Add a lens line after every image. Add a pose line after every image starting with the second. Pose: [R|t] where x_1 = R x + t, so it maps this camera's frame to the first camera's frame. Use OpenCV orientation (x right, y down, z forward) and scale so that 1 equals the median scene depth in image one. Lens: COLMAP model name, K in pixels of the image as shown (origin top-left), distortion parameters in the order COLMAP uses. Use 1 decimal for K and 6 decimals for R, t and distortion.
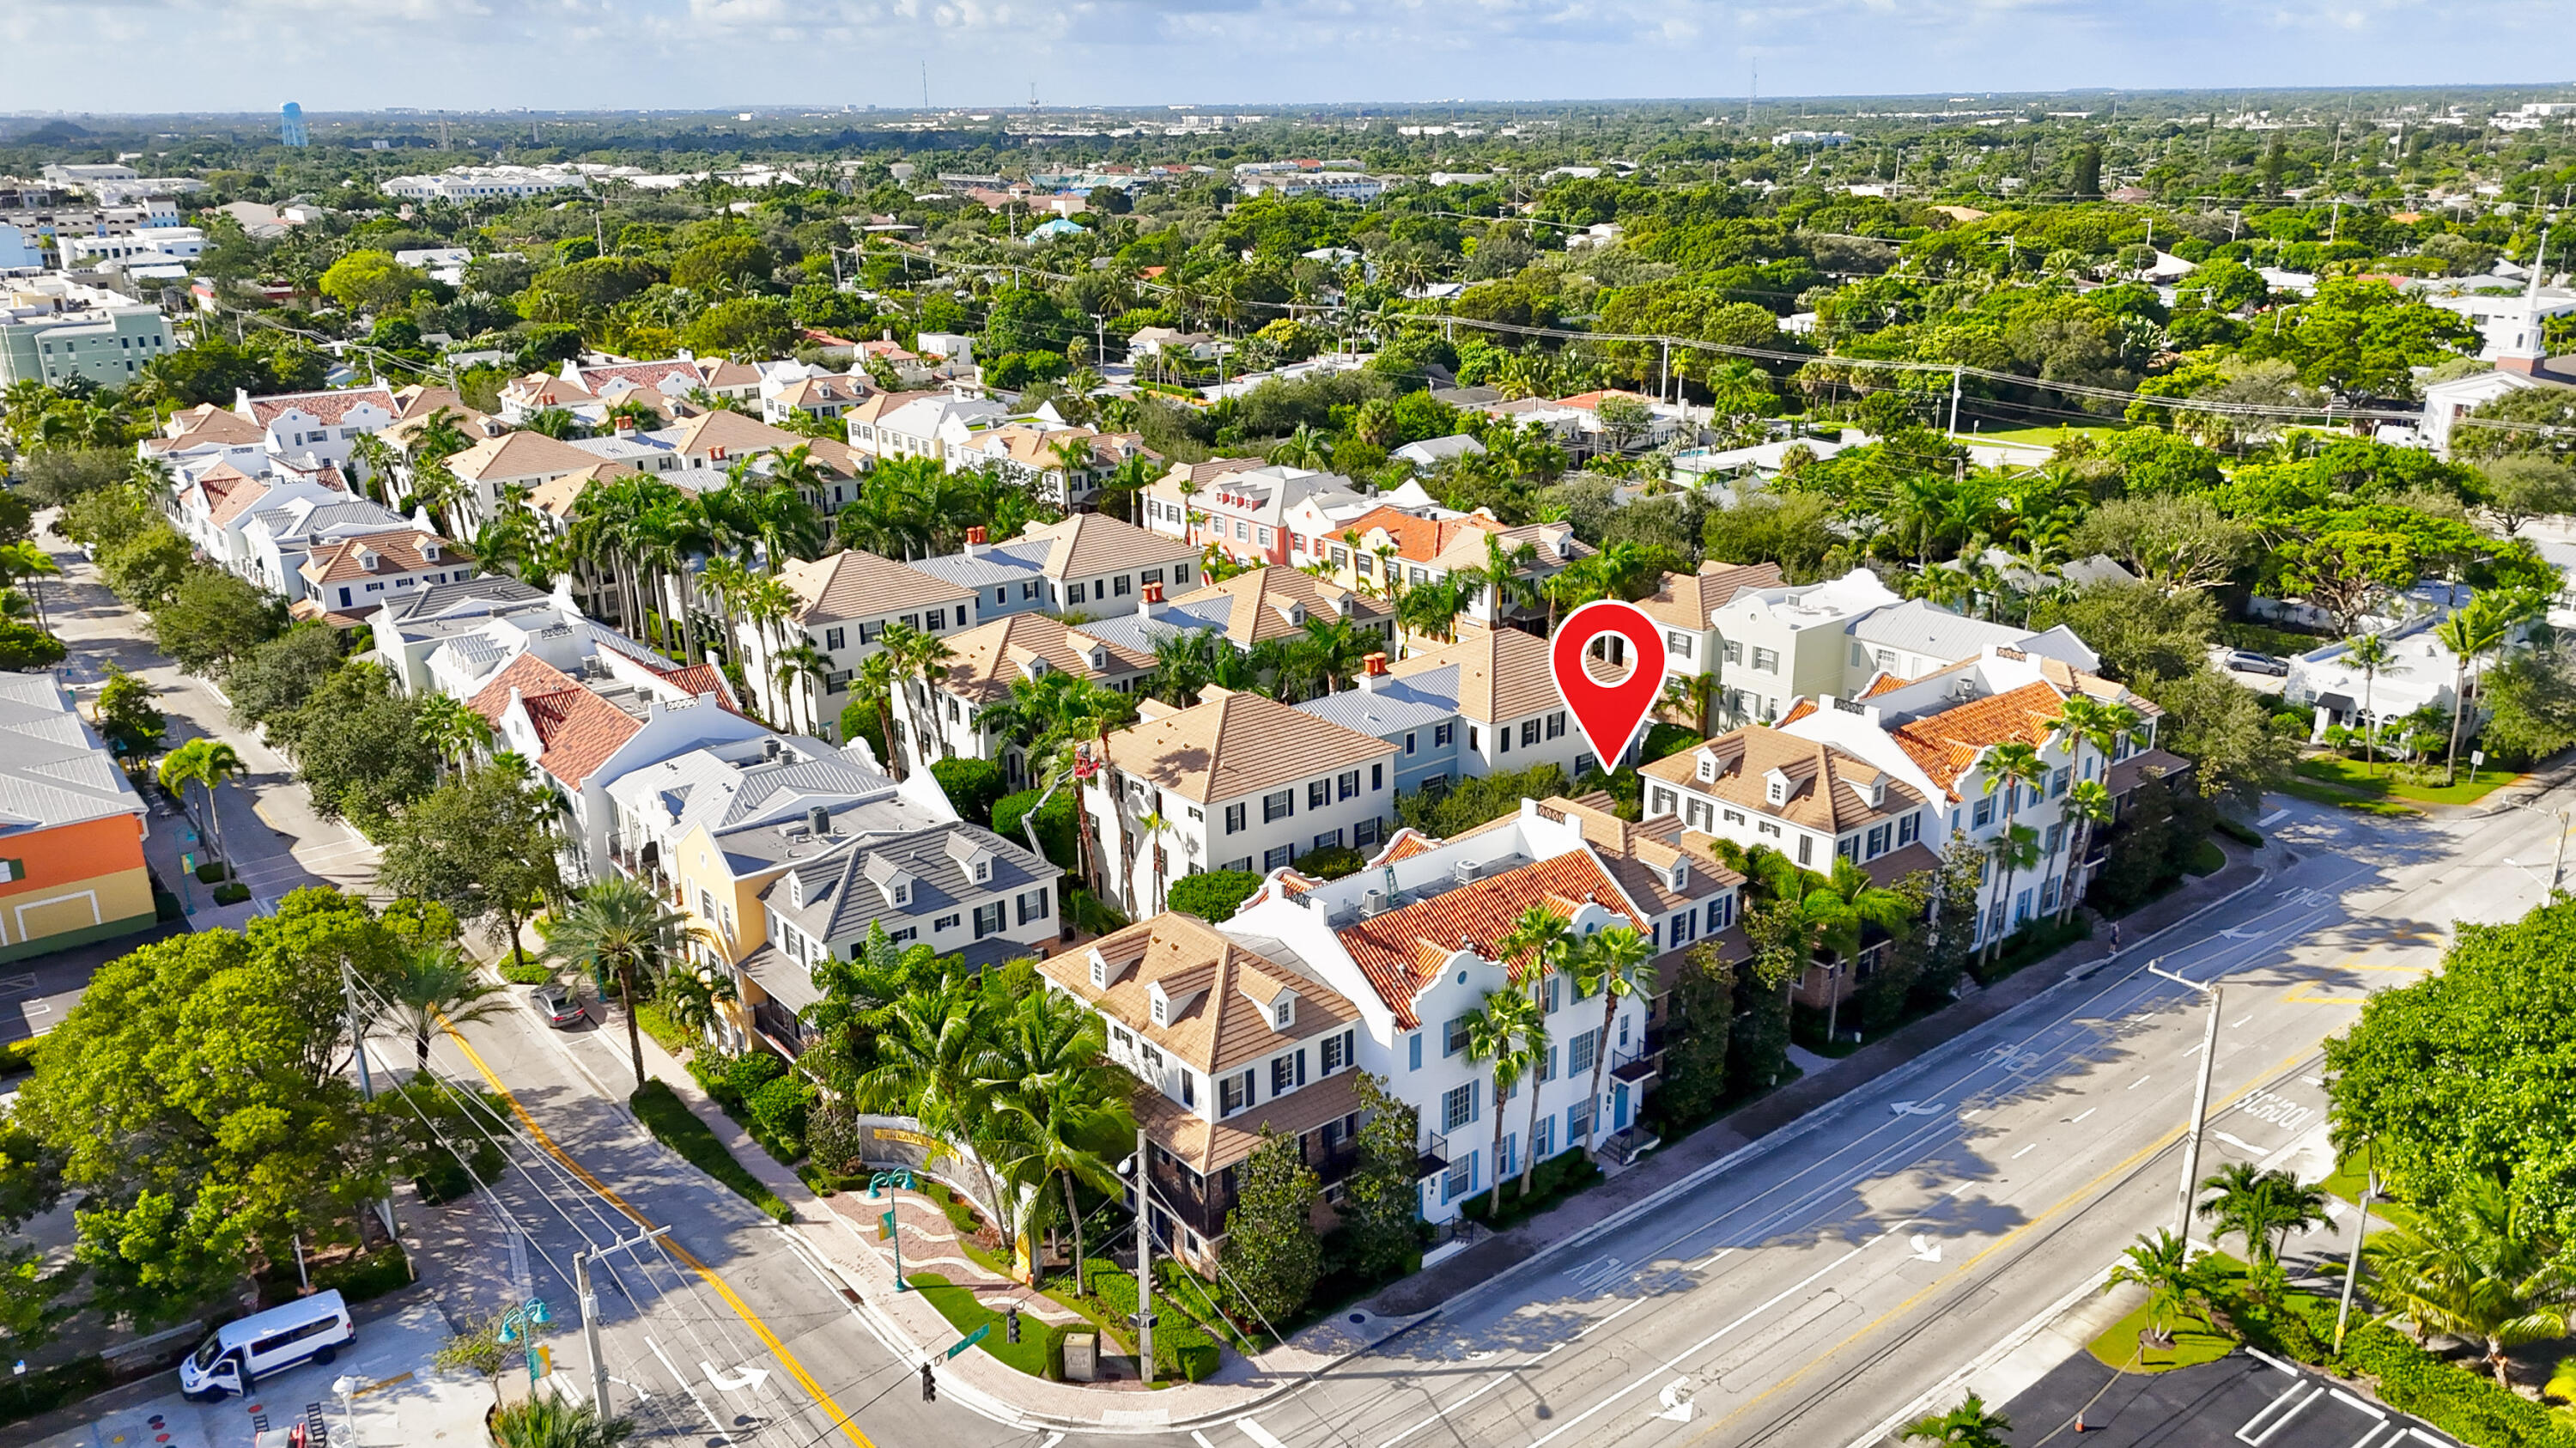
lens RADIAL K [[1905.5, 0, 1293.5], [0, 1905.5, 718.0], [0, 0, 1]] dist [0.077010, -0.086744]
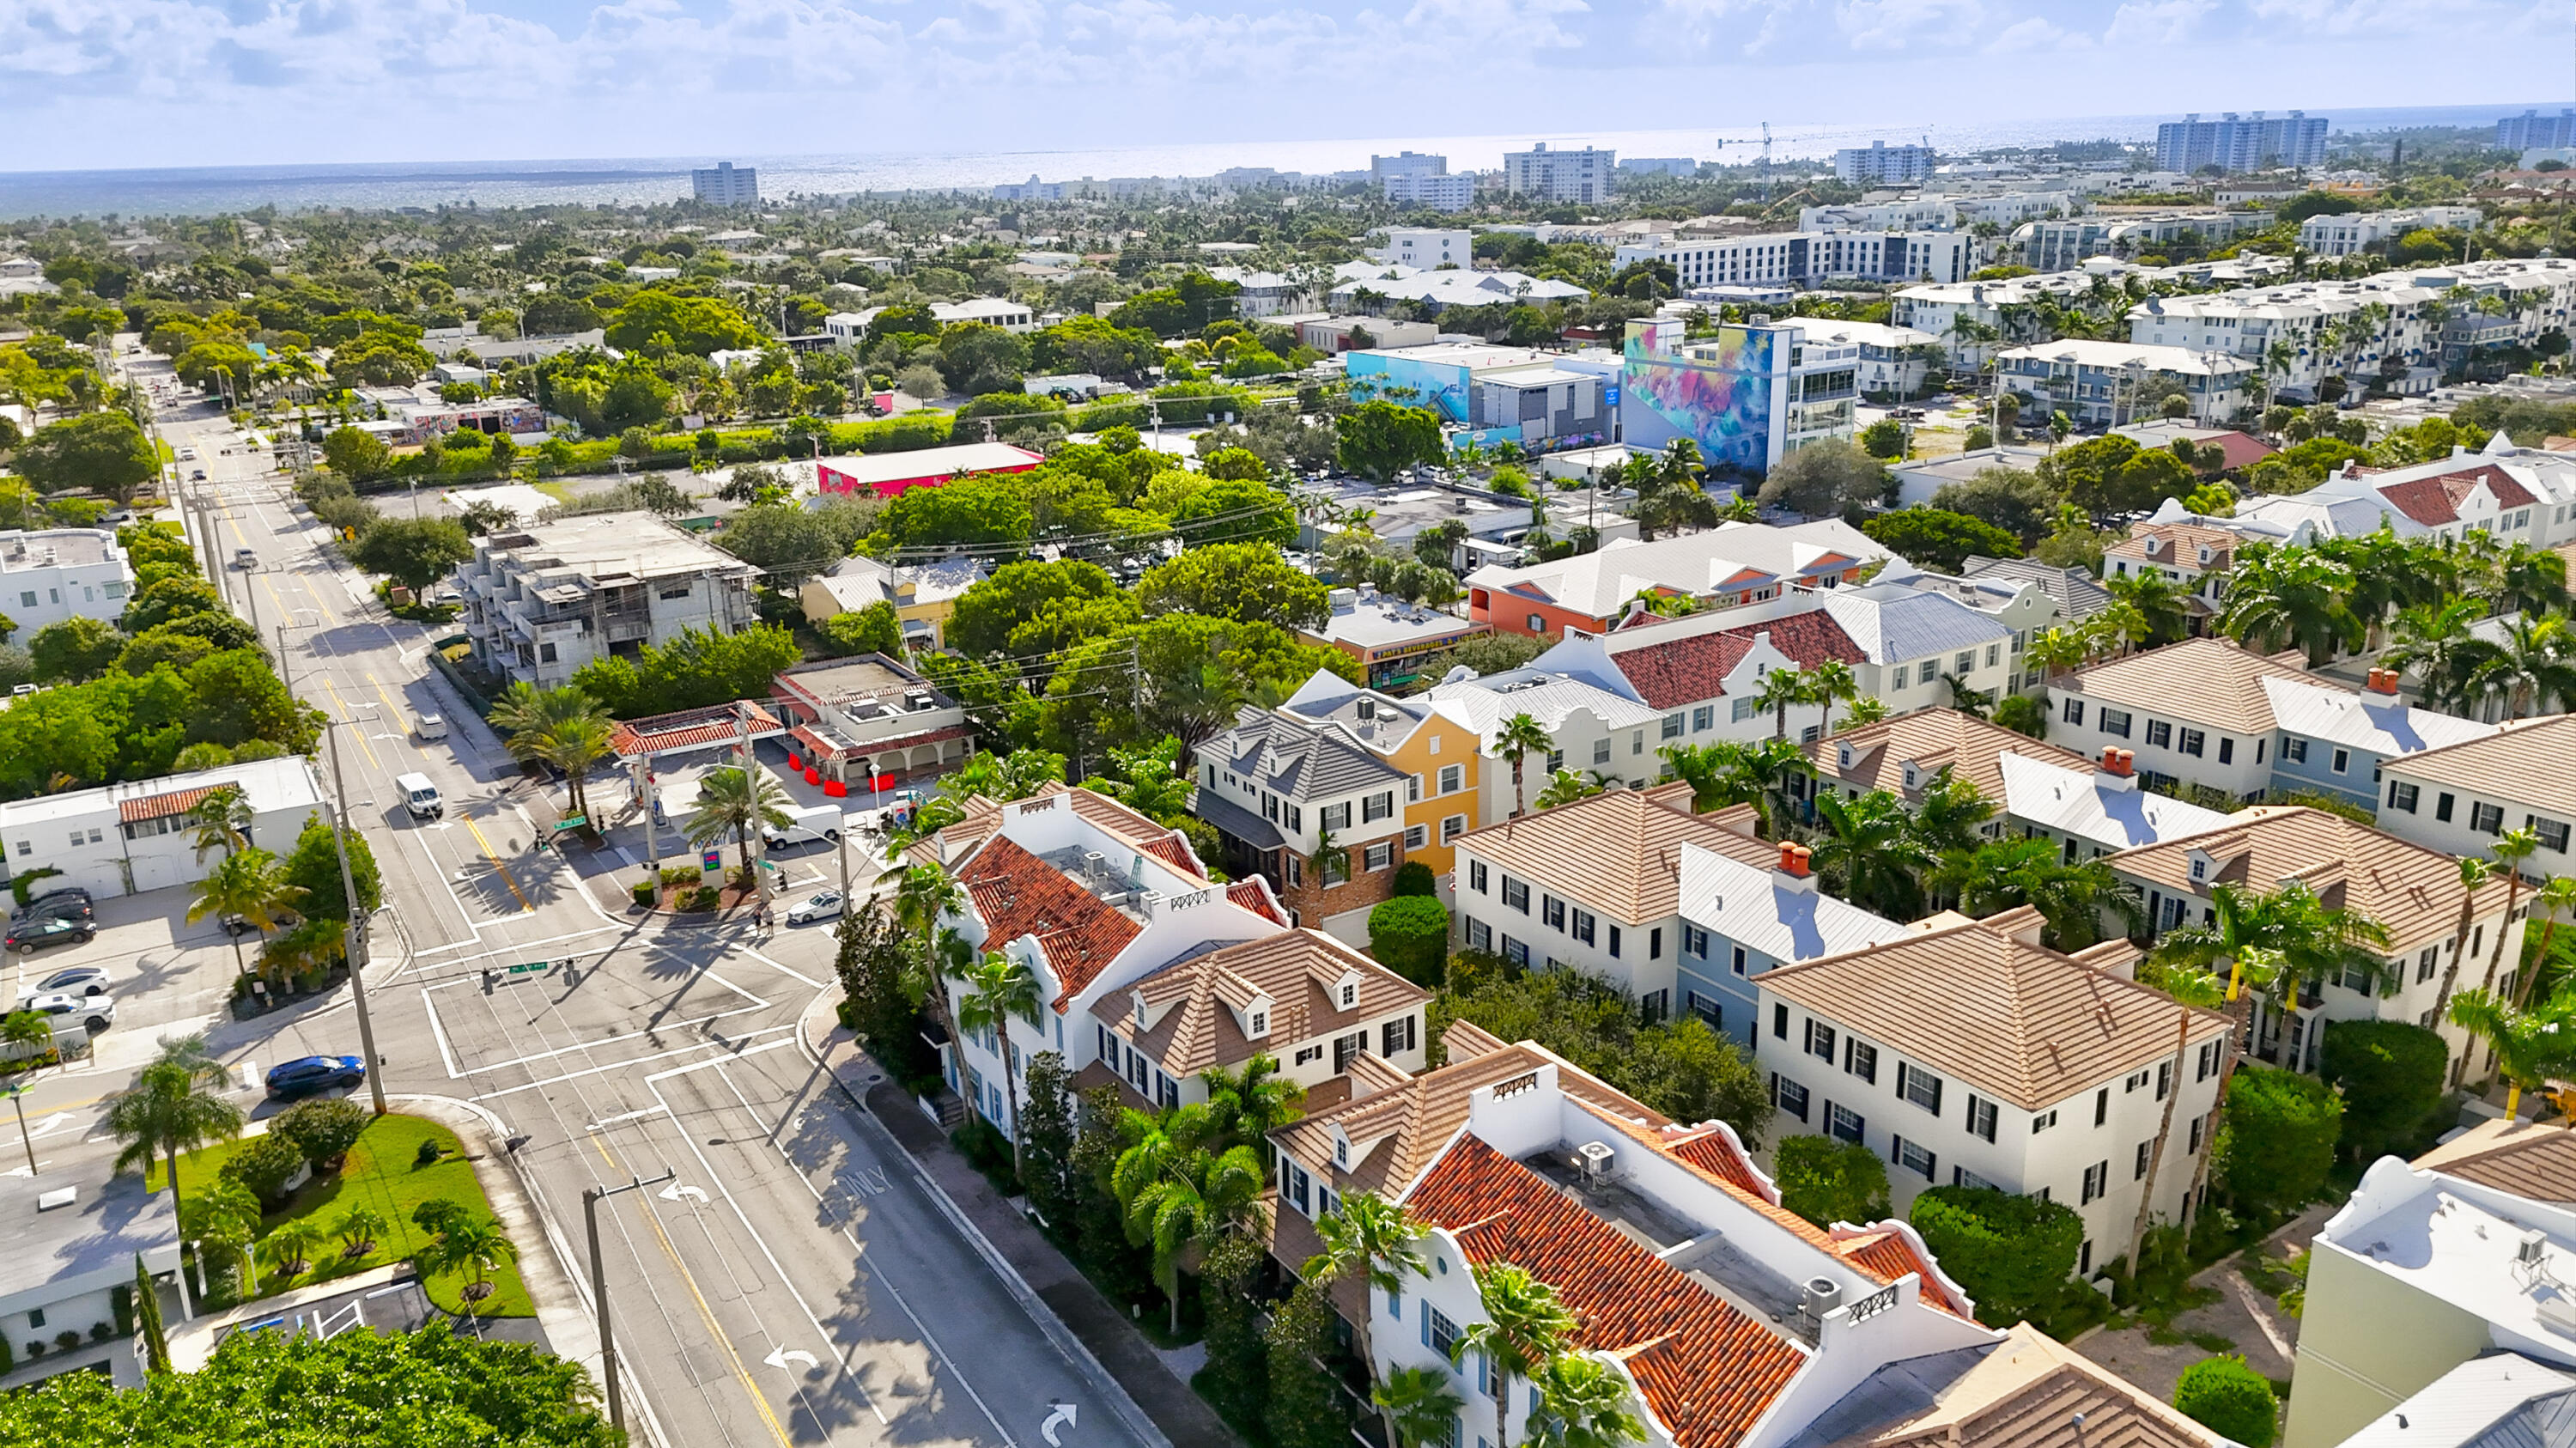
lens RADIAL K [[1905.5, 0, 1293.5], [0, 1905.5, 718.0], [0, 0, 1]] dist [0.077010, -0.086744]
pose [[-0.104533, 0.302706, -0.947334, 0.821410], [-0.277482, 0.905848, 0.320069, -0.285680], [0.955027, 0.296326, -0.010695, 0.855723]]
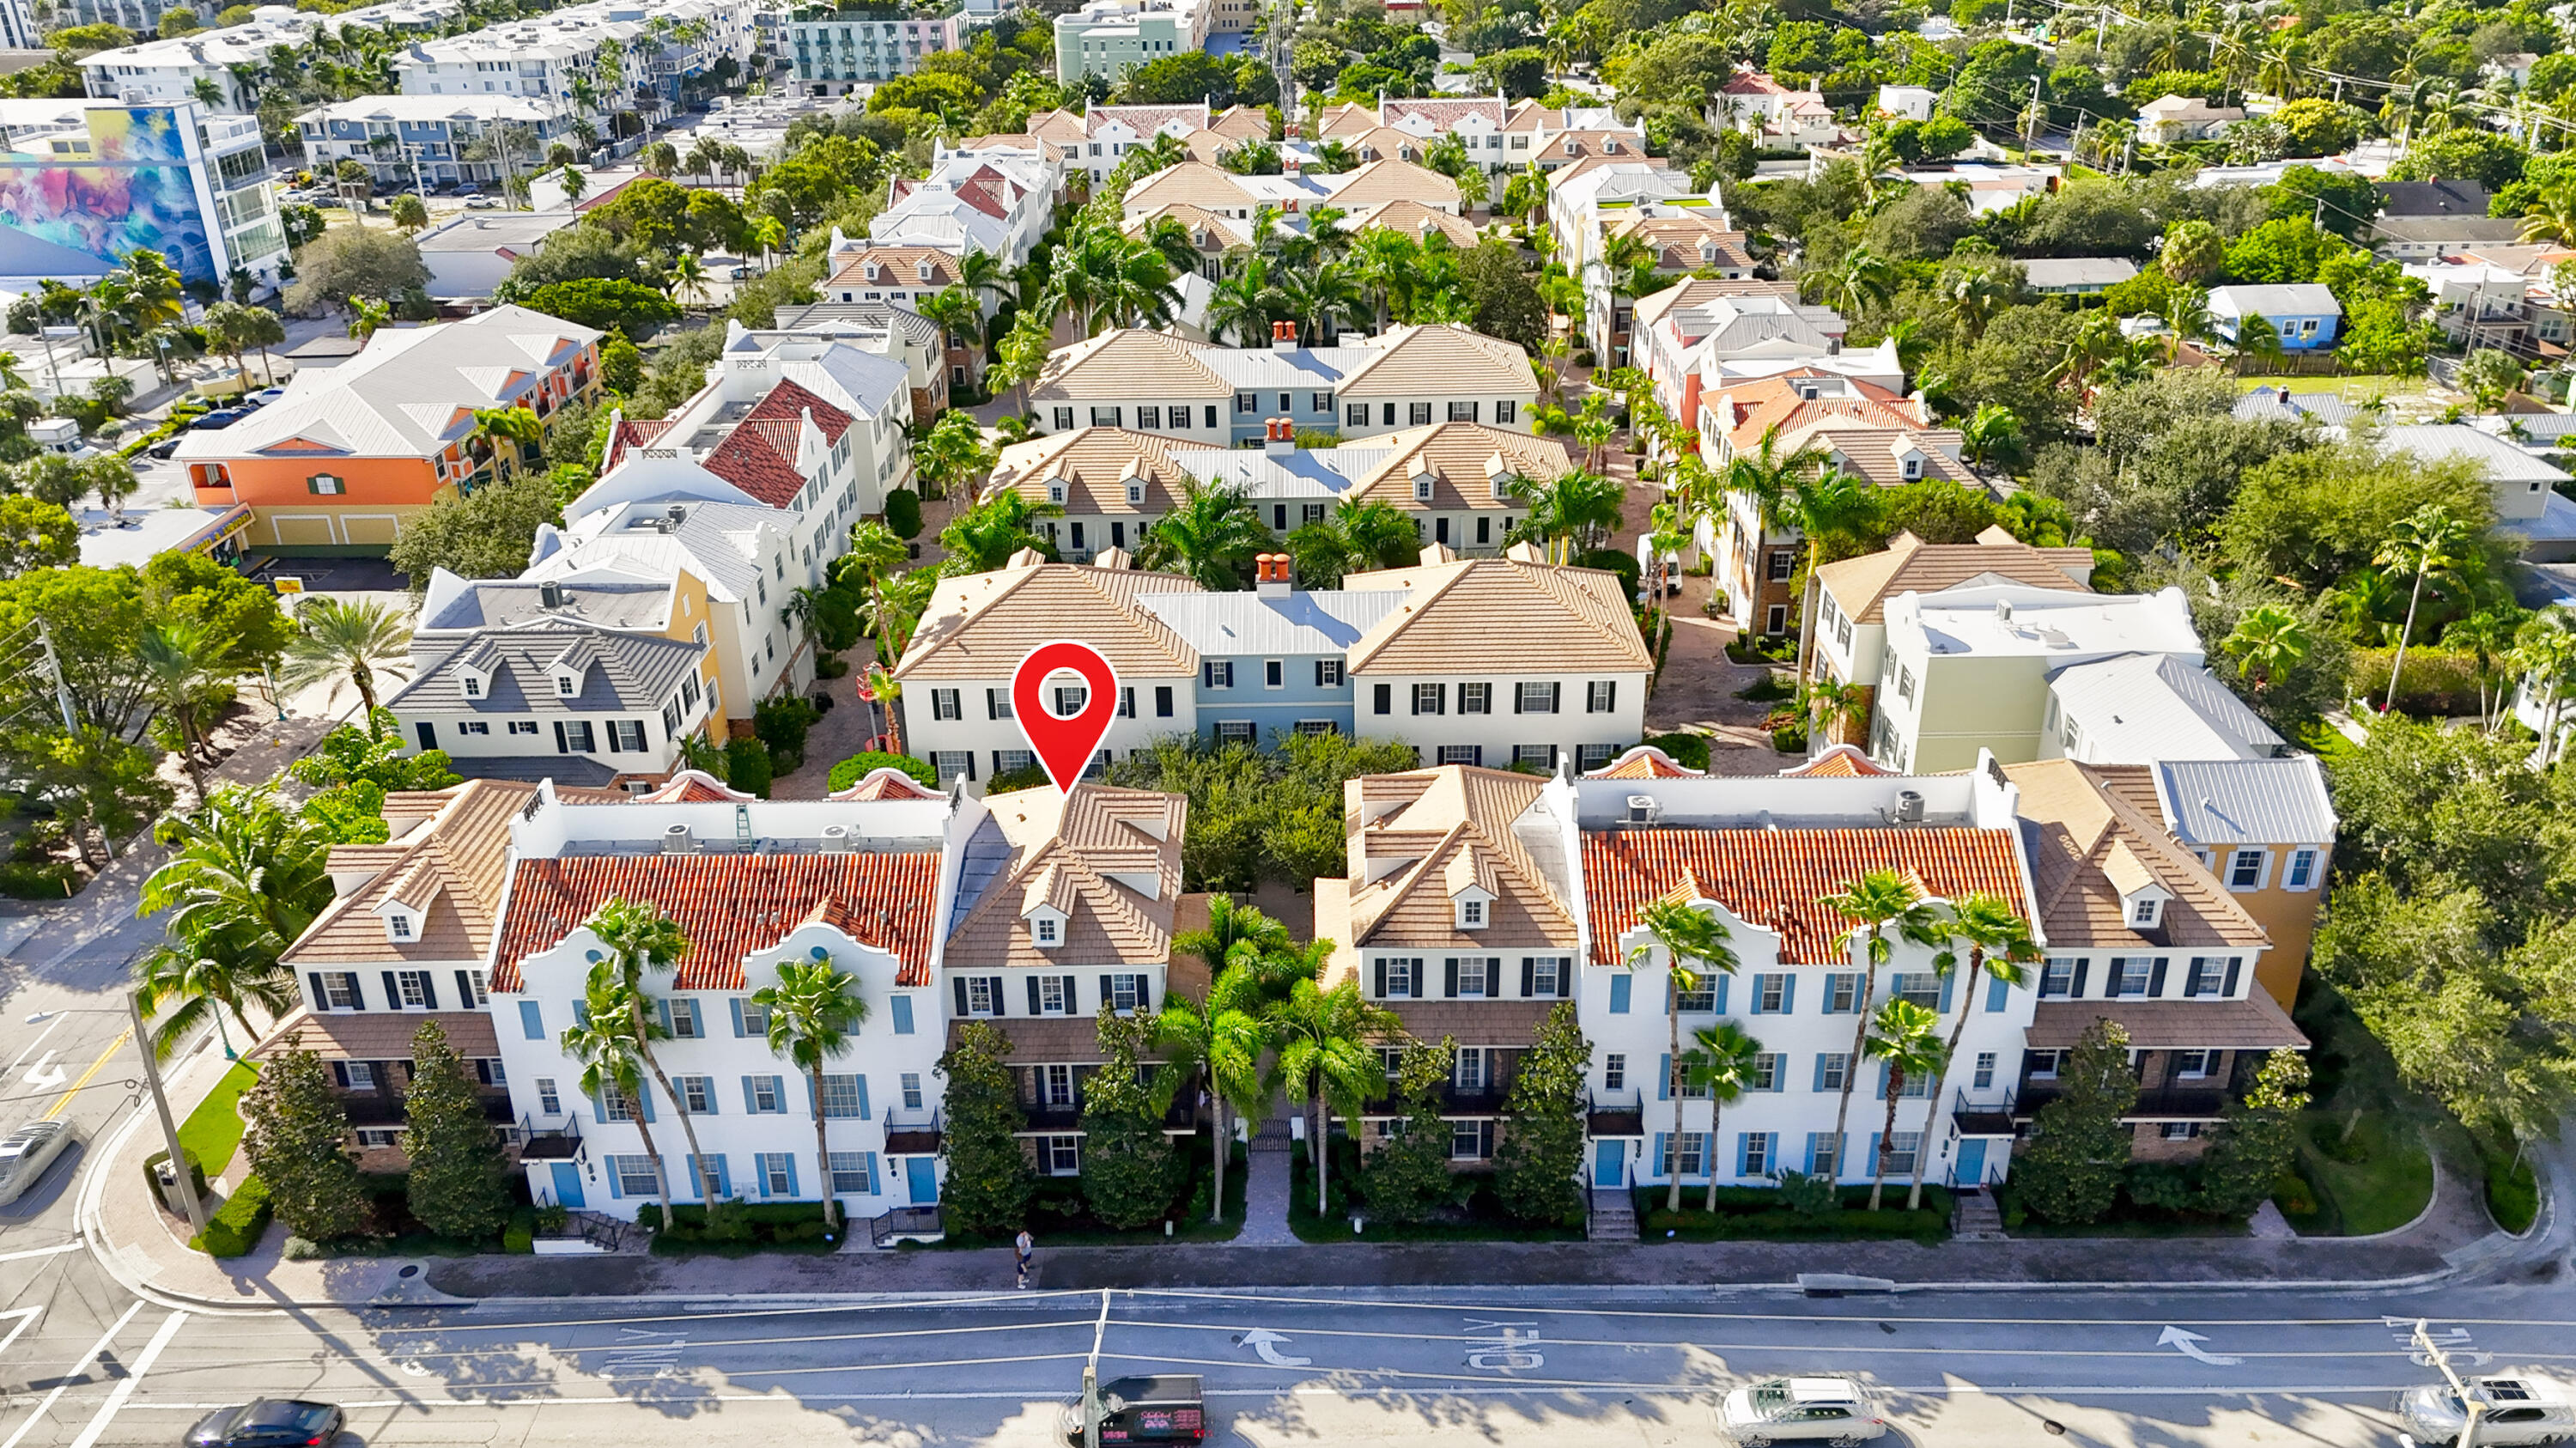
lens RADIAL K [[1905.5, 0, 1293.5], [0, 1905.5, 718.0], [0, 0, 1]] dist [0.077010, -0.086744]
pose [[0.775116, 0.266309, -0.572953, 0.567214], [-0.187193, 0.962912, 0.194319, -0.134088], [0.603452, -0.043367, 0.796219, 0.381533]]
